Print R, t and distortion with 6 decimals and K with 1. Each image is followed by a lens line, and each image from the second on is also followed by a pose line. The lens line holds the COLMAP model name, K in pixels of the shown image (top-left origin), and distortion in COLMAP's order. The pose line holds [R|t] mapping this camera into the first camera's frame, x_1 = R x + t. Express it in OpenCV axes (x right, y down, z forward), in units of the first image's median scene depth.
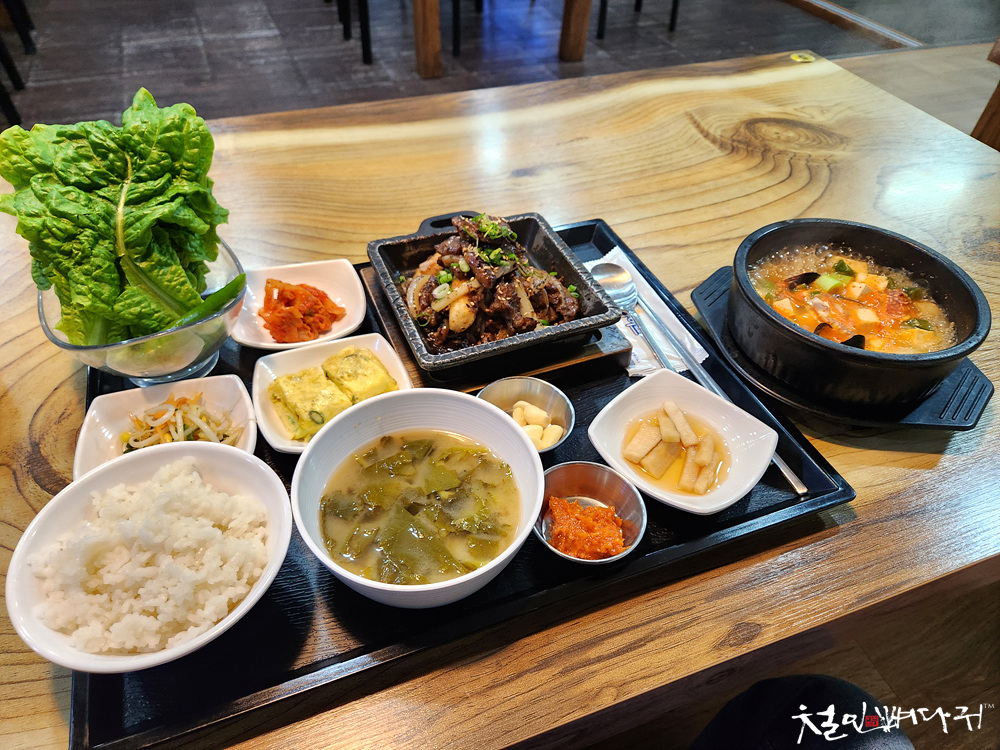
lens RADIAL K [[684.8, 0, 500.0], [0, 684.8, 375.0], [0, 0, 1]] dist [0.007250, -0.002551]
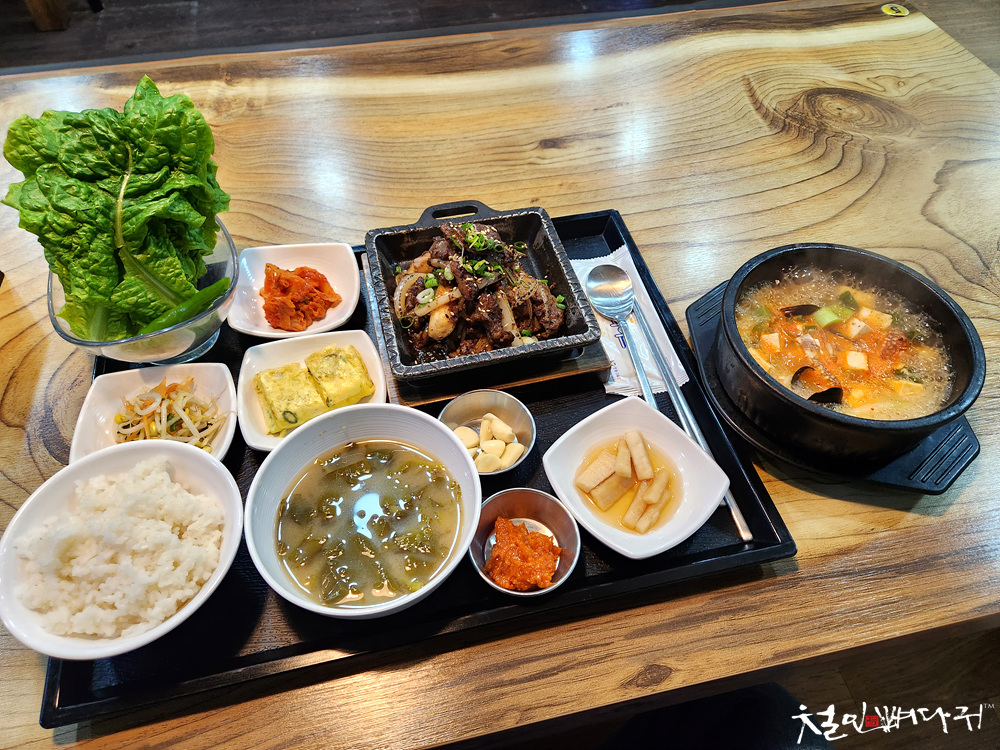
lens RADIAL K [[684.8, 0, 500.0], [0, 684.8, 375.0], [0, 0, 1]] dist [0.007250, -0.002551]
pose [[0.990584, 0.102491, -0.090769, 0.136554], [-0.088821, 0.985641, 0.143606, -0.172570], [0.104184, -0.134192, 0.985464, -0.008051]]
